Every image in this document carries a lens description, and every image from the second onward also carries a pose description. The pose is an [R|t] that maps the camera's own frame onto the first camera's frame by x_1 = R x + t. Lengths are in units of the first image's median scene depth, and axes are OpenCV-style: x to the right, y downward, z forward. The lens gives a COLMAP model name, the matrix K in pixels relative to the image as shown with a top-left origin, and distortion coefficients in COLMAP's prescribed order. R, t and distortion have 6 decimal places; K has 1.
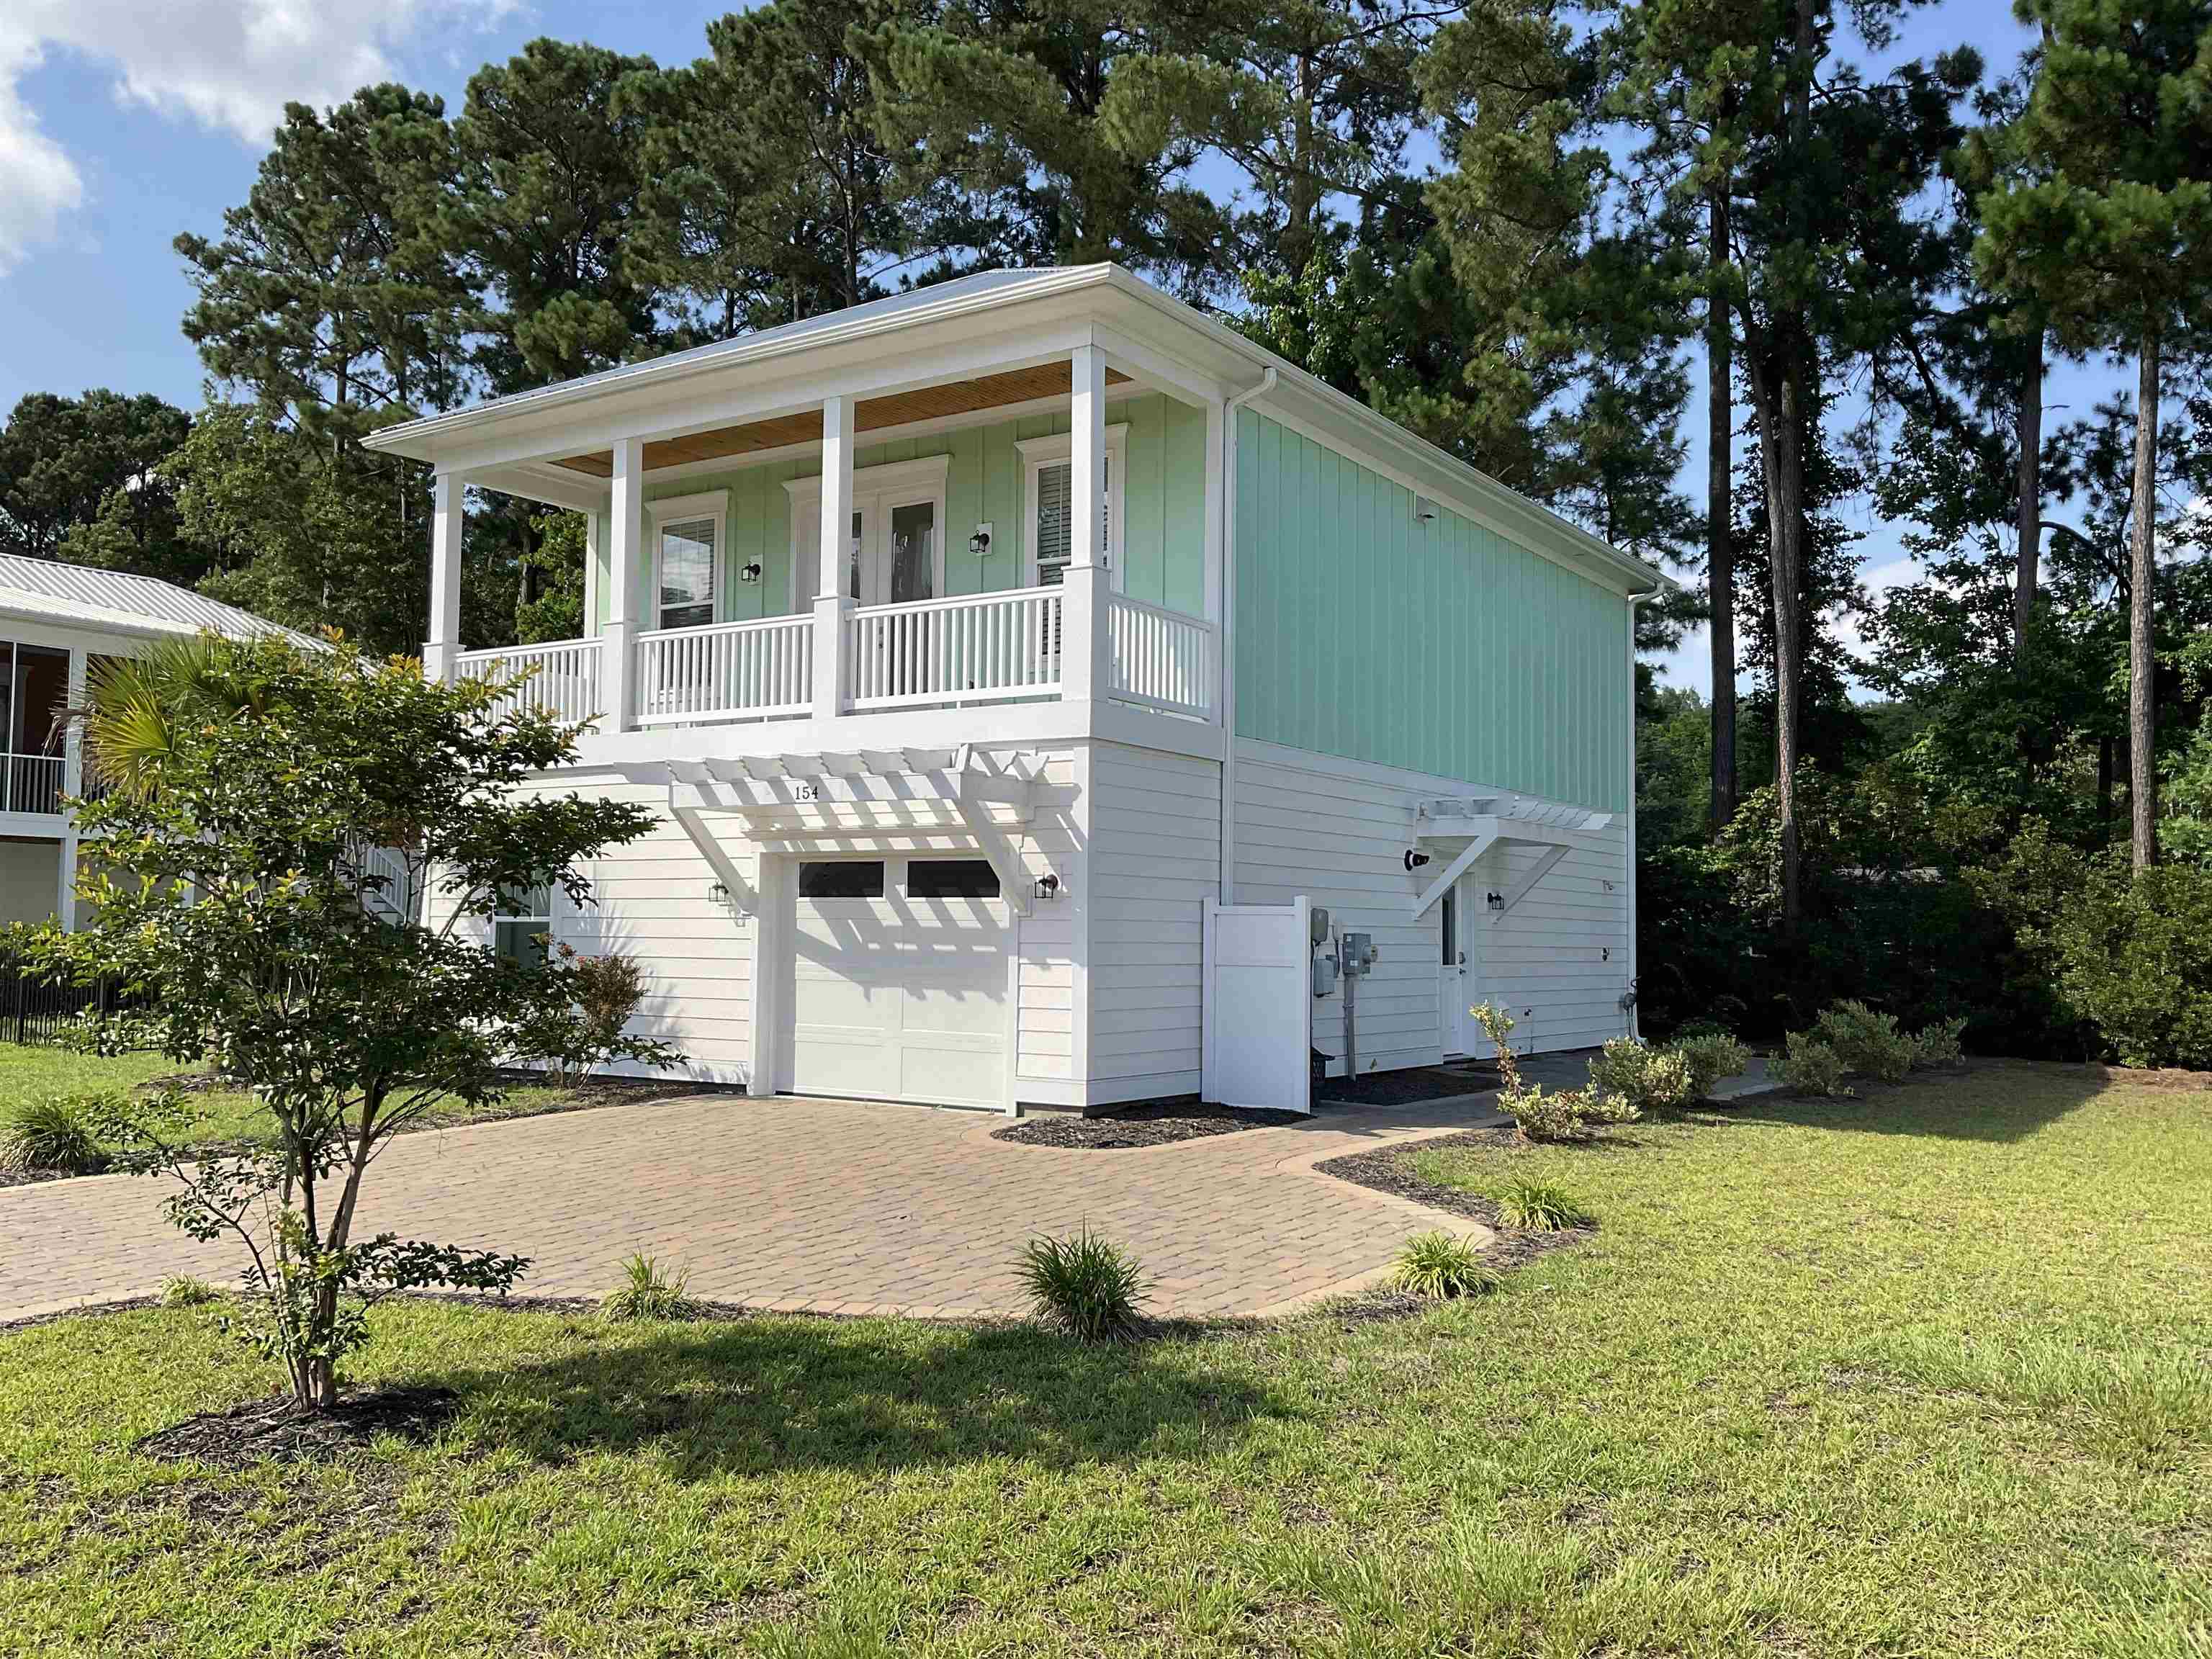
lens RADIAL K [[1831.4, 0, 1106.0], [0, 1831.4, 829.5], [0, 0, 1]] dist [0.090762, -0.165482]
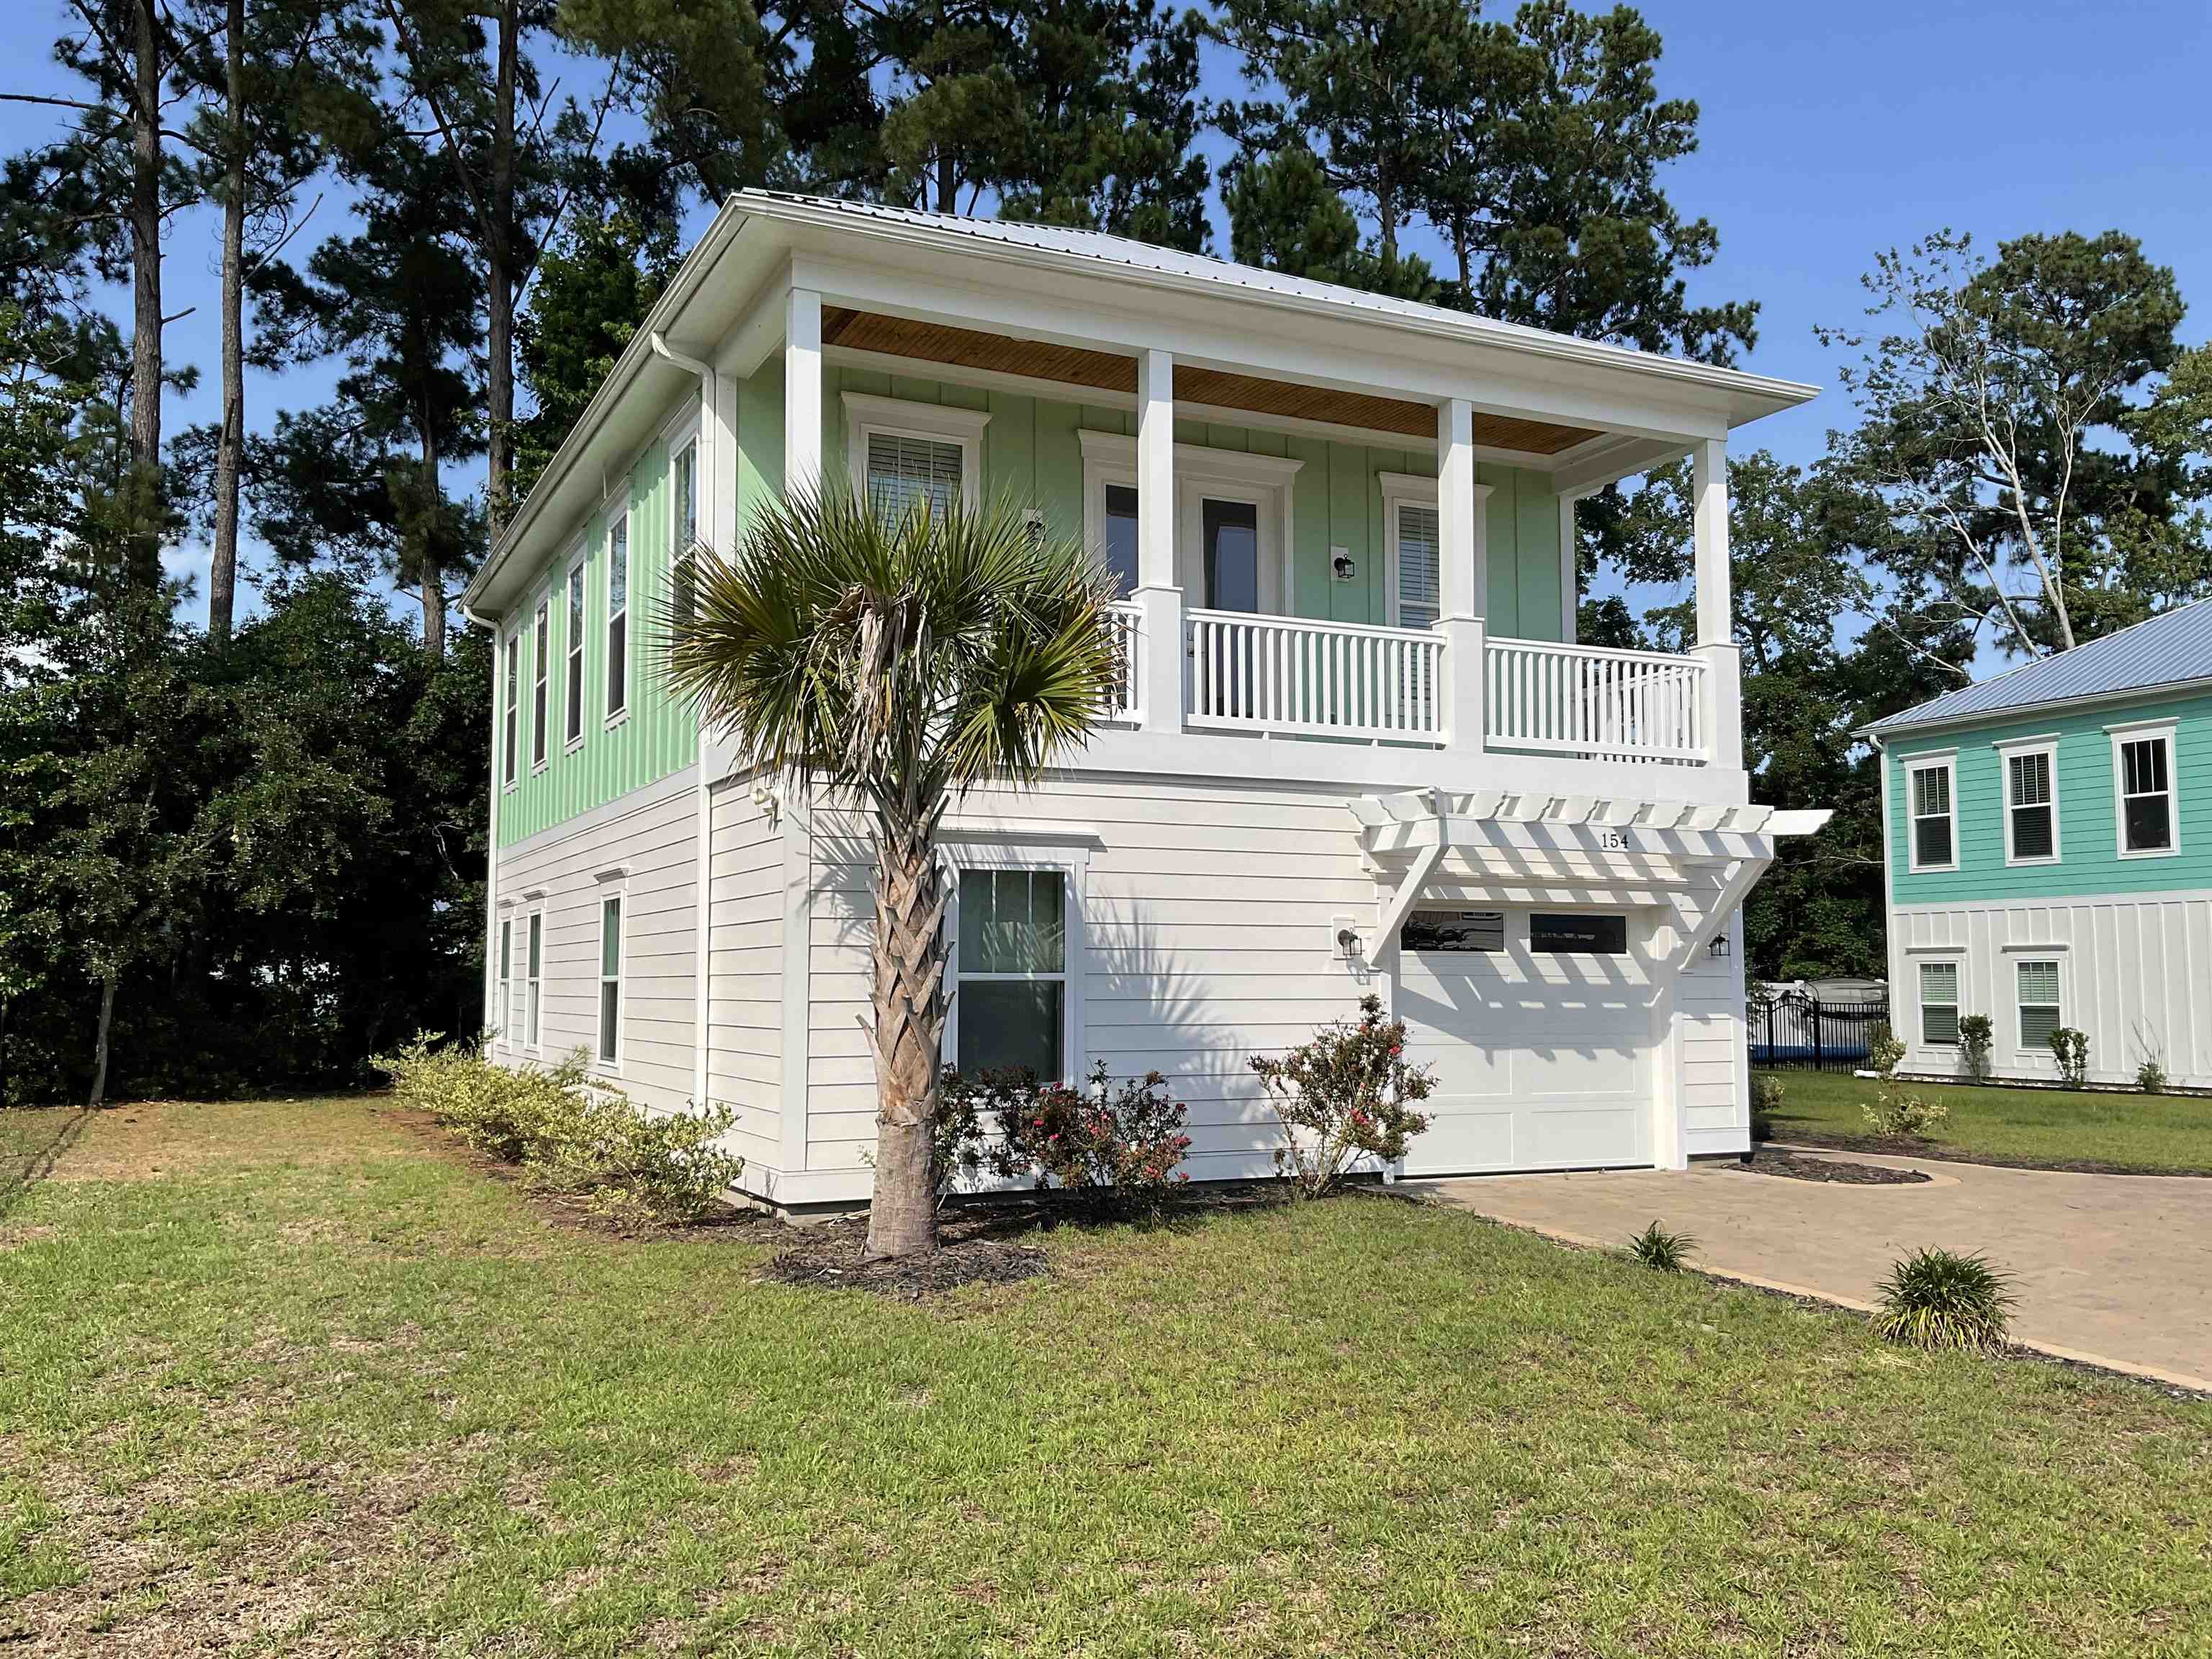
lens RADIAL K [[1831.4, 0, 1106.0], [0, 1831.4, 829.5], [0, 0, 1]] dist [0.090762, -0.165482]
pose [[0.513365, 0.057906, 0.856215, -1.003021], [-0.043340, 0.998197, -0.041522, 0.022019], [-0.857076, -0.015792, 0.514949, 0.680494]]
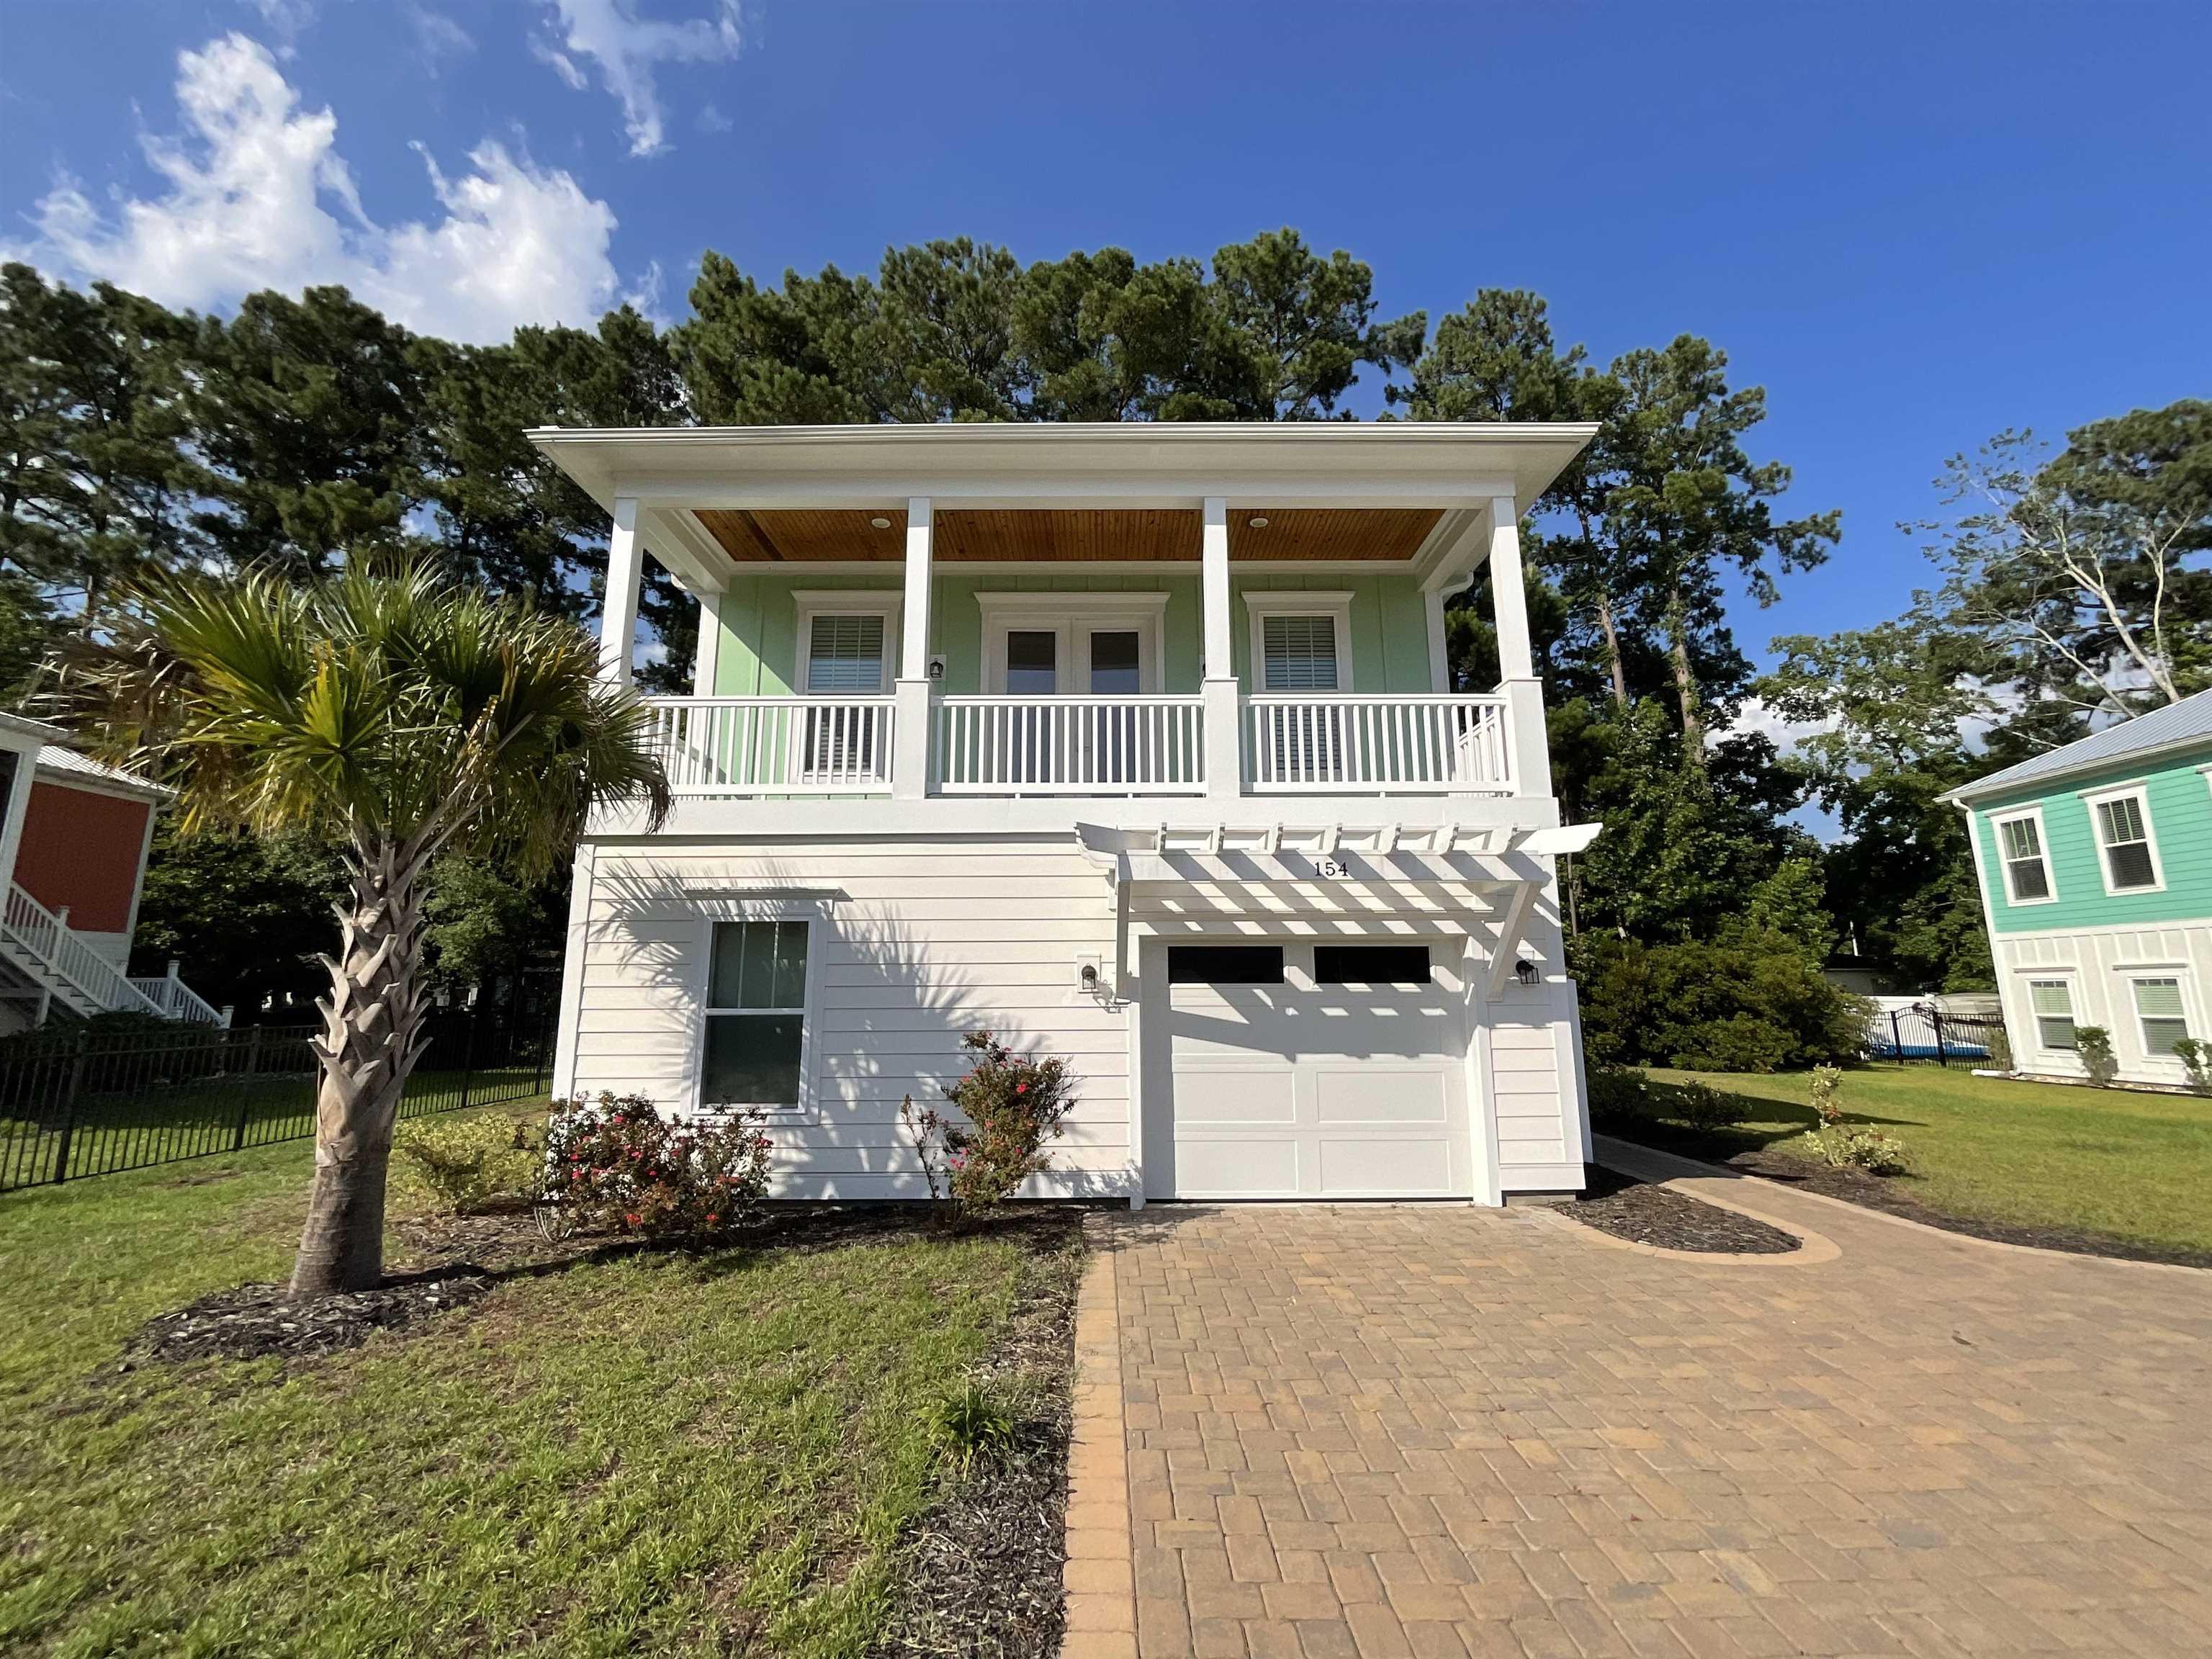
lens RADIAL K [[900.5, 0, 1106.0], [0, 900.5, 829.5], [0, 0, 1]] dist [0.001130, -0.000071]
pose [[0.829888, 0.083896, 0.551587, -0.463317], [-0.016351, 0.991862, -0.126260, 0.017375], [-0.557691, 0.095762, 0.824506, 0.634746]]
